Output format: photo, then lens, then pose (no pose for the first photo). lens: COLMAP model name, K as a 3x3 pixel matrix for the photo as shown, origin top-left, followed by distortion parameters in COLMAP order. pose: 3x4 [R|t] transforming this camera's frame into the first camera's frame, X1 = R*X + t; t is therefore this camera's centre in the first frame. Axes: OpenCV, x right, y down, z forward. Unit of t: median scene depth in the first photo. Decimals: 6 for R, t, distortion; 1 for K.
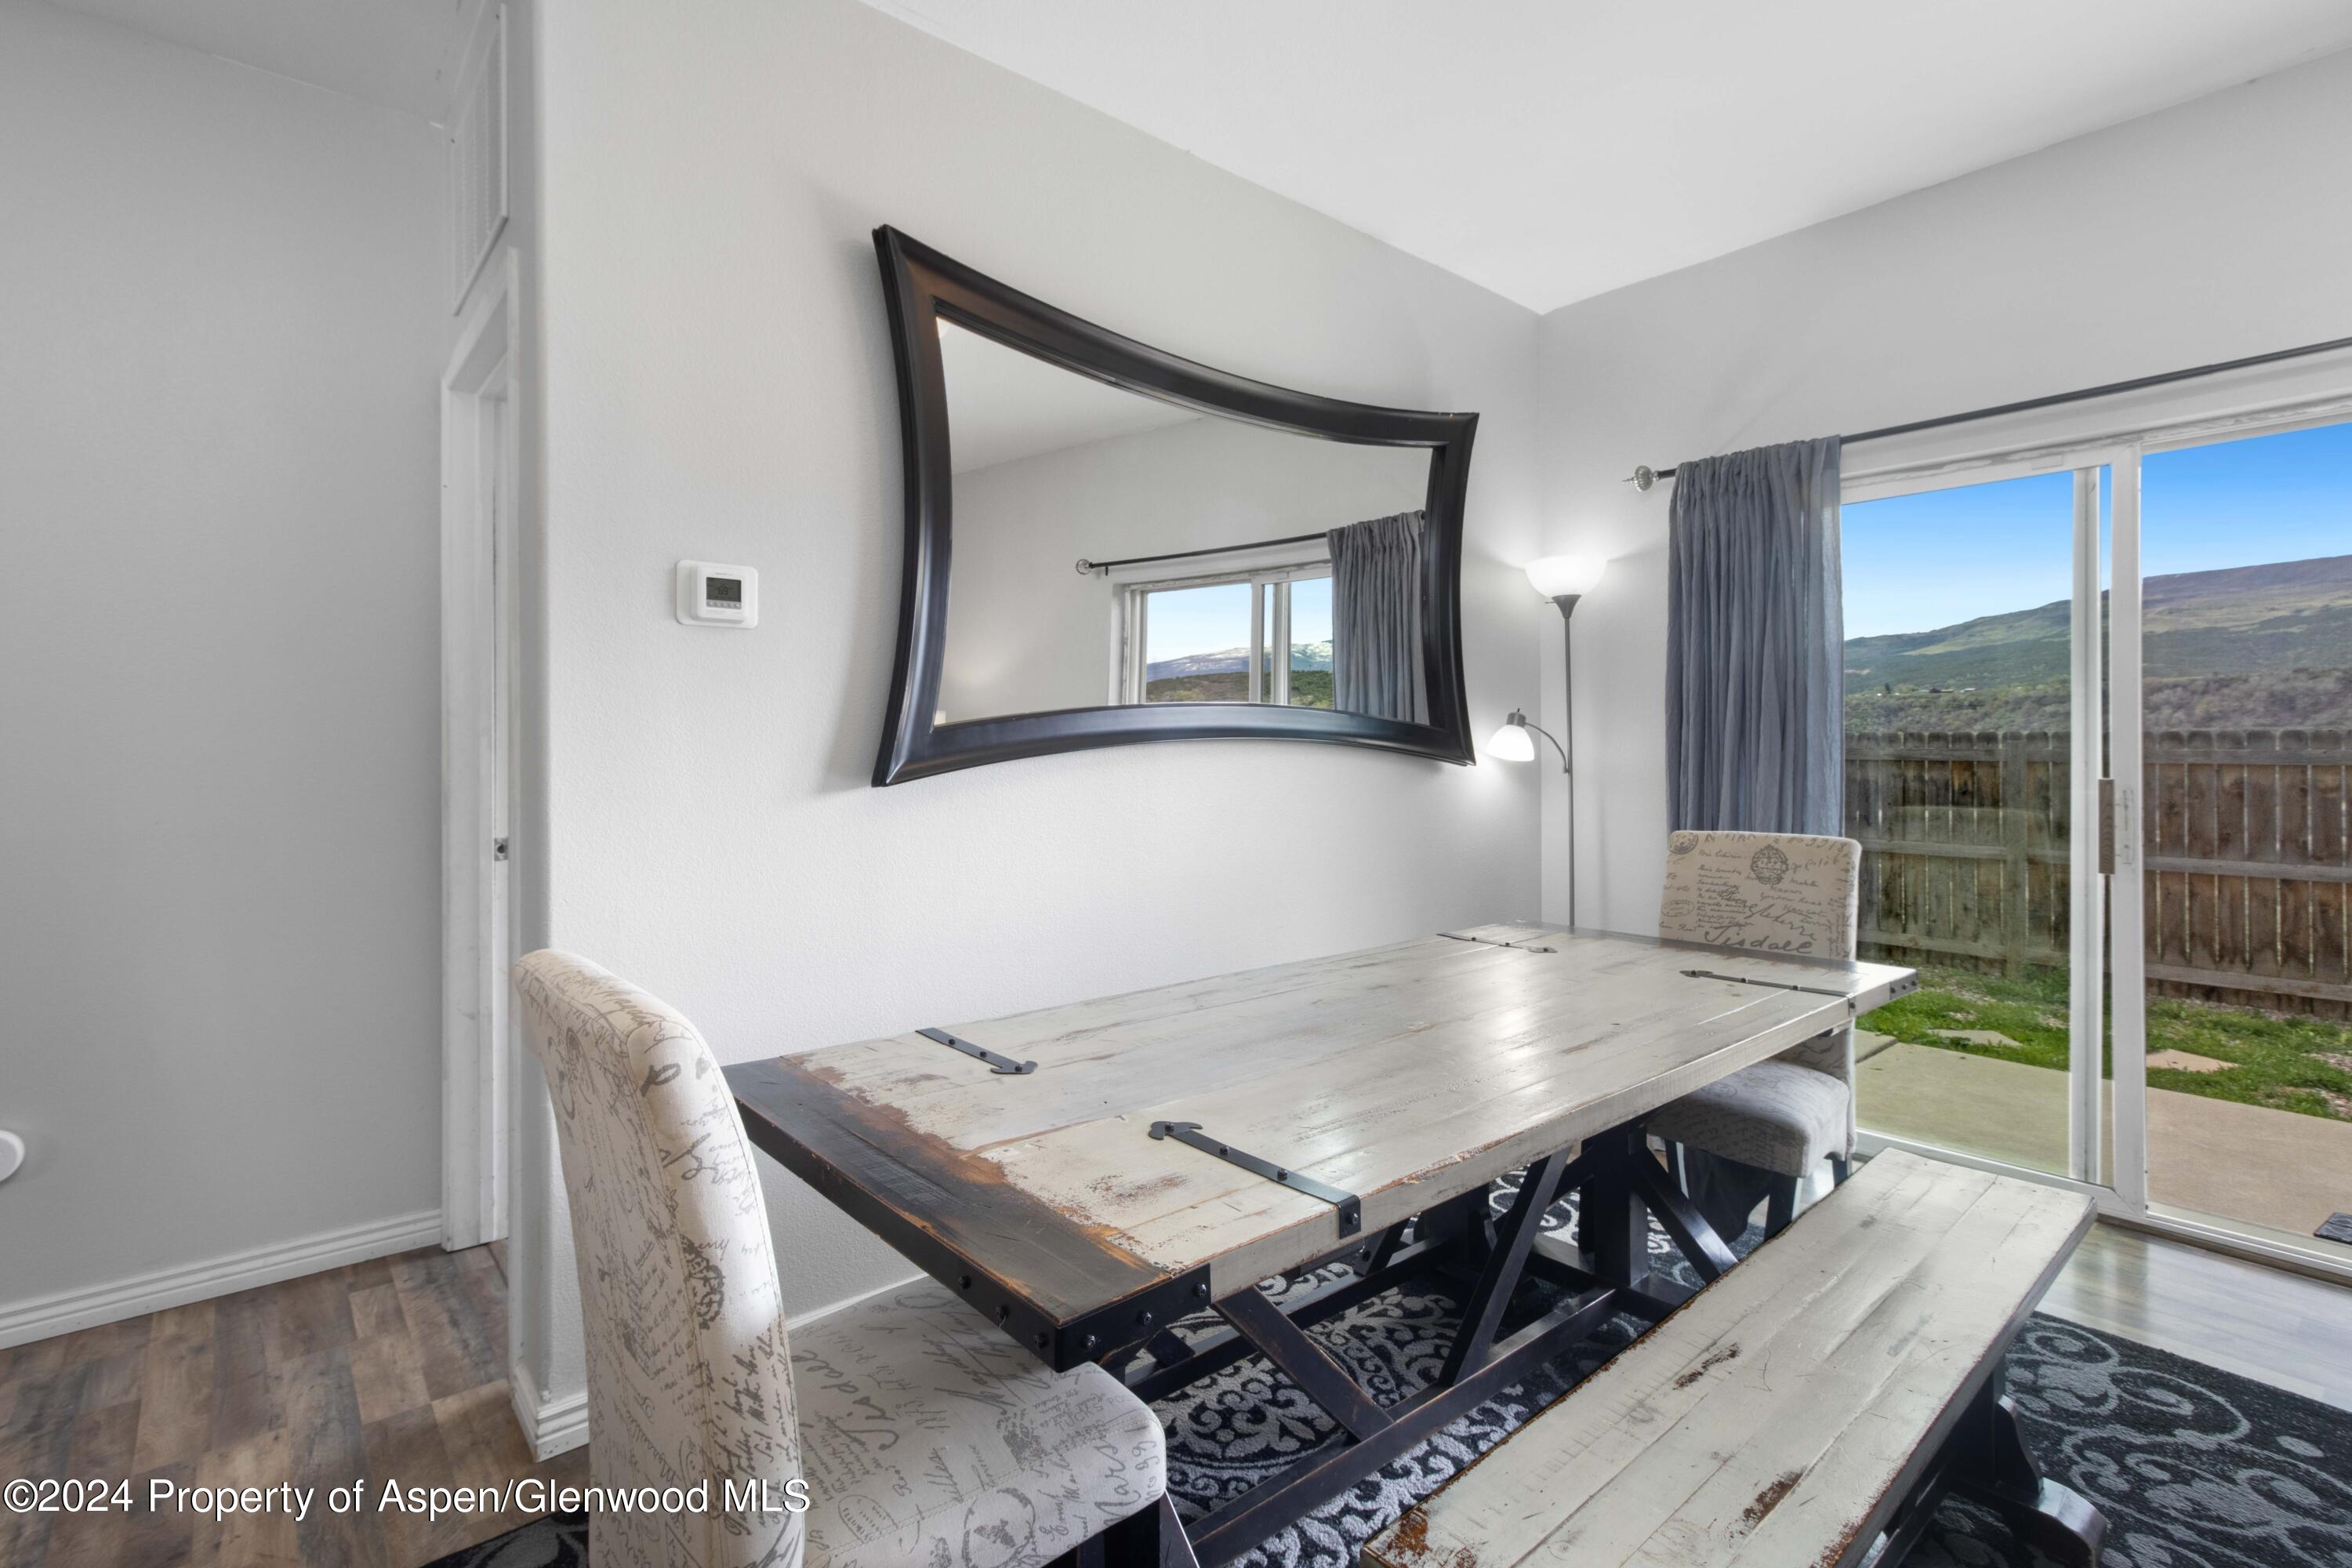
lens RADIAL K [[1105.6, 0, 1148.6], [0, 1105.6, 741.3], [0, 0, 1]] dist [0.002365, 0.001148]
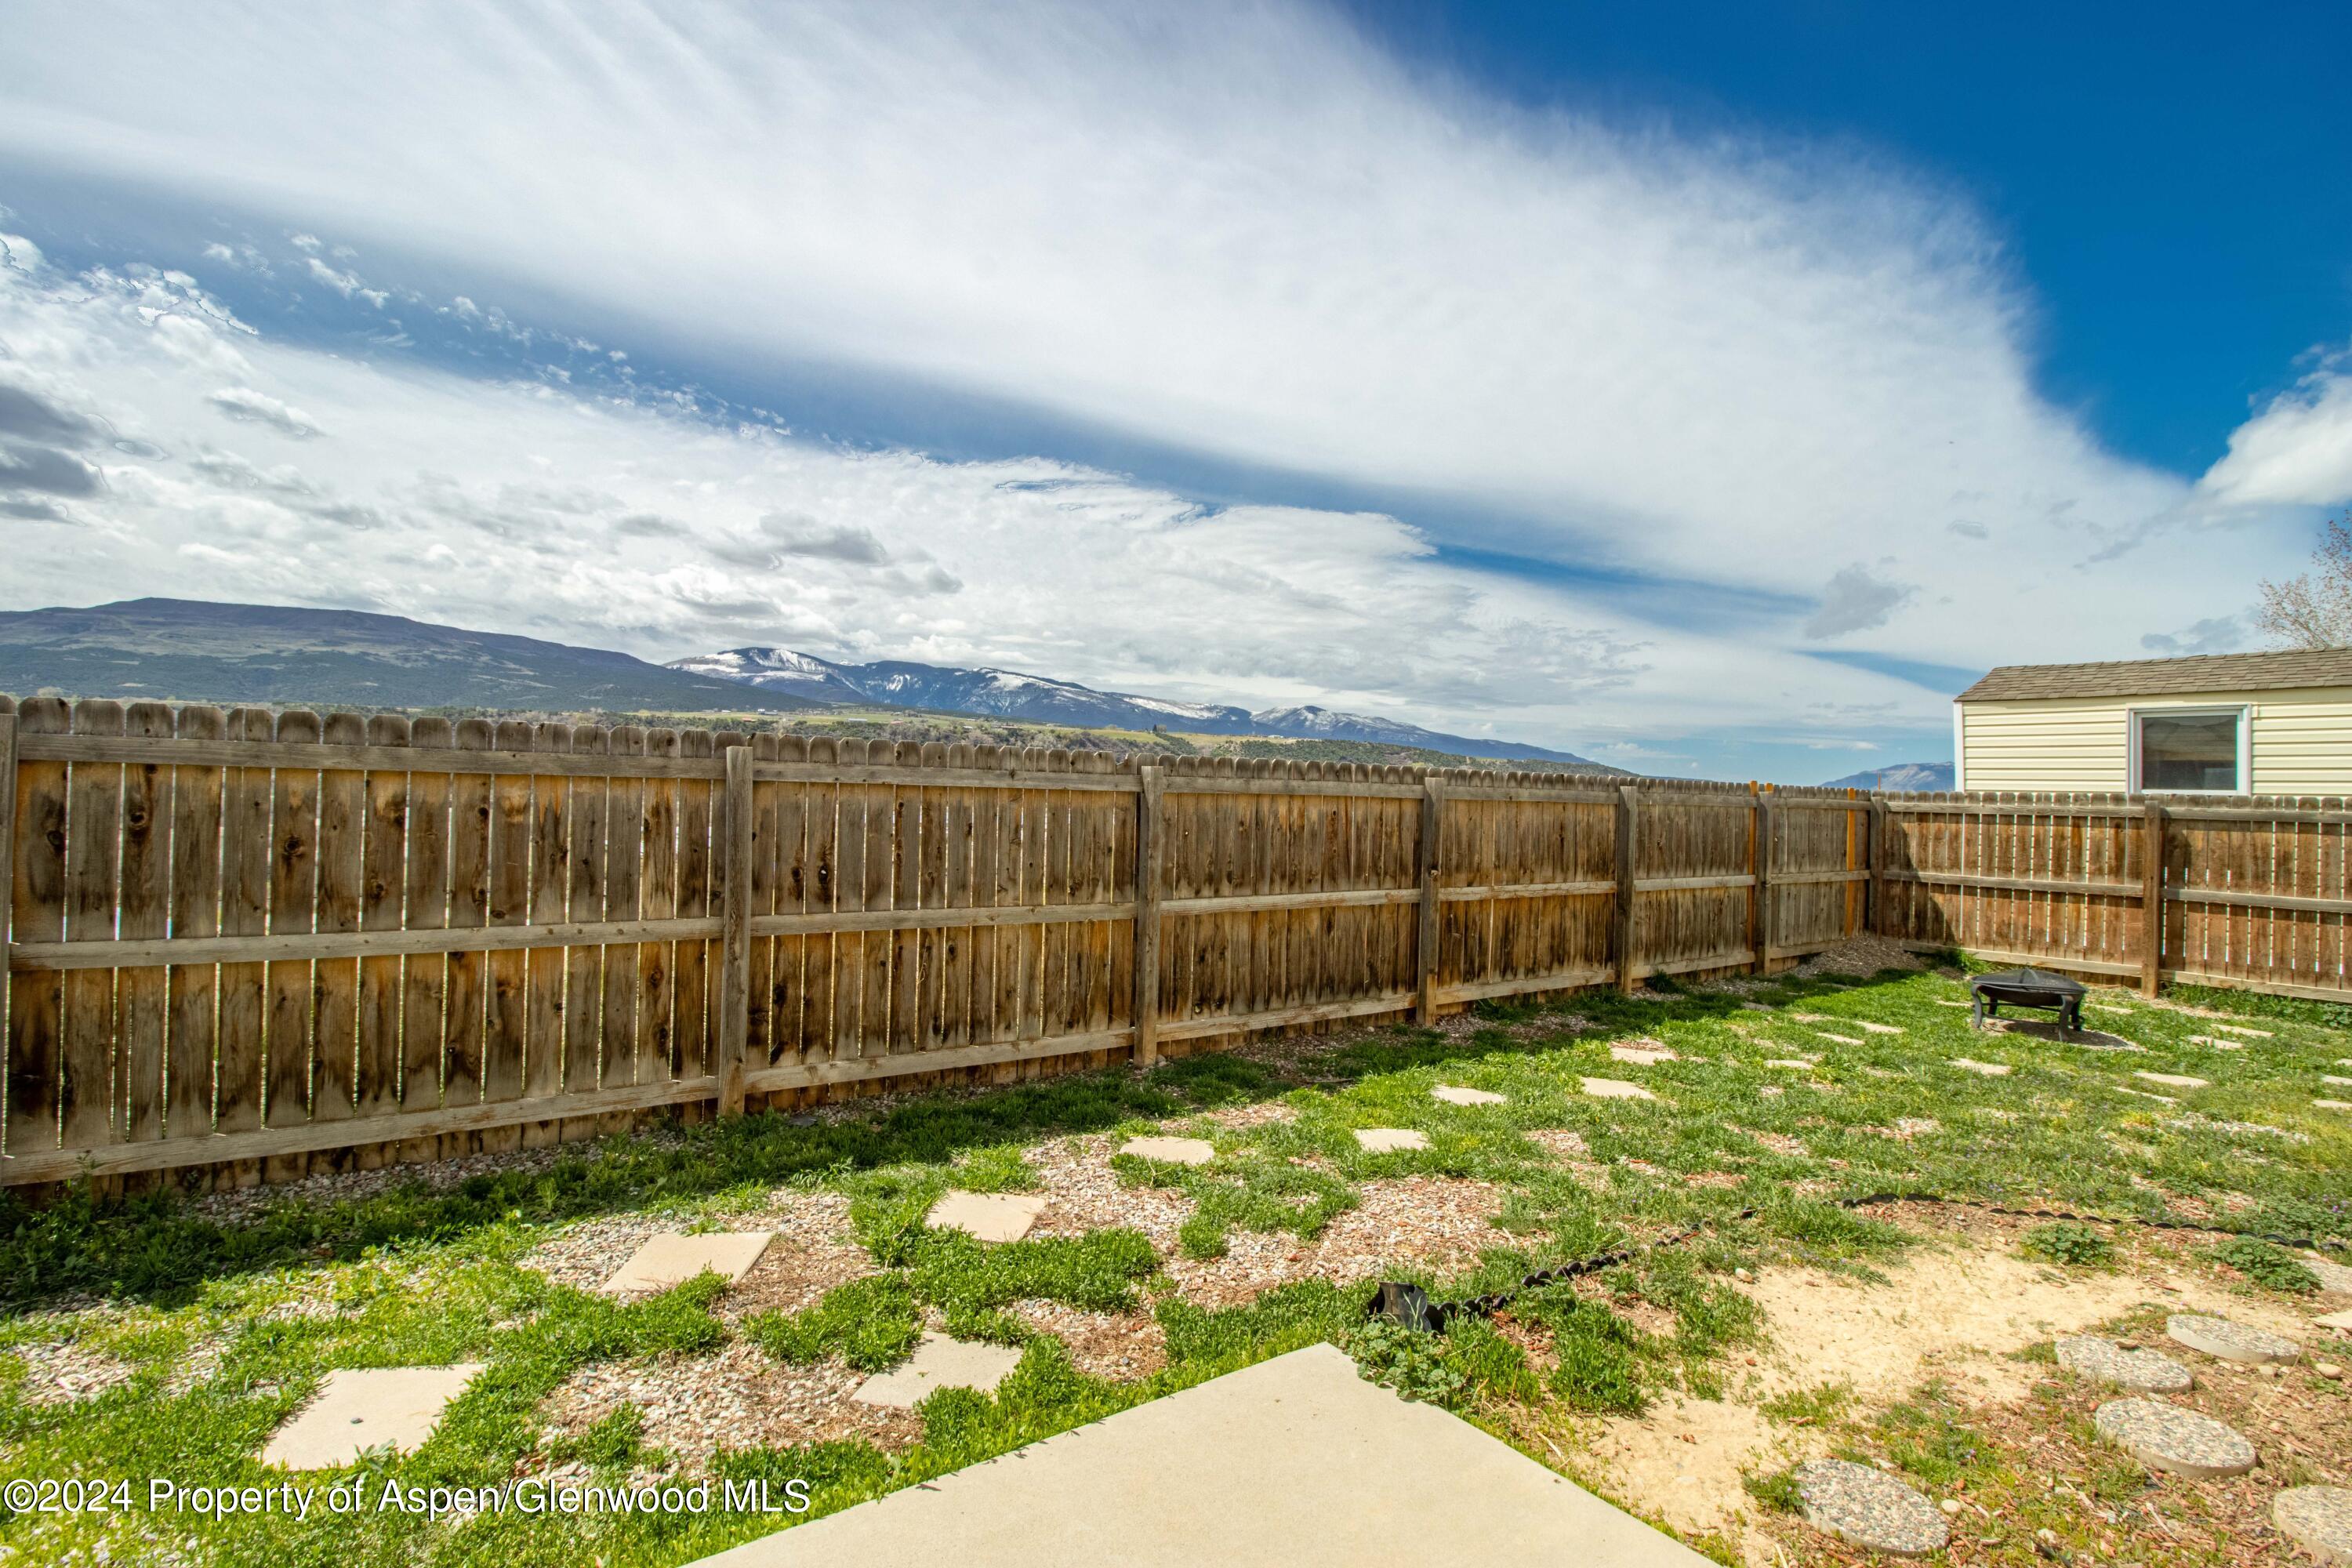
lens RADIAL K [[1105.6, 0, 1163.7], [0, 1105.6, 770.0], [0, 0, 1]] dist [0.002365, 0.001148]
pose [[0.190577, 0.011374, 0.981606, 0.468703], [-0.031602, 0.999486, -0.005446, 0.010718], [-0.981163, -0.029983, 0.190838, 0.474678]]
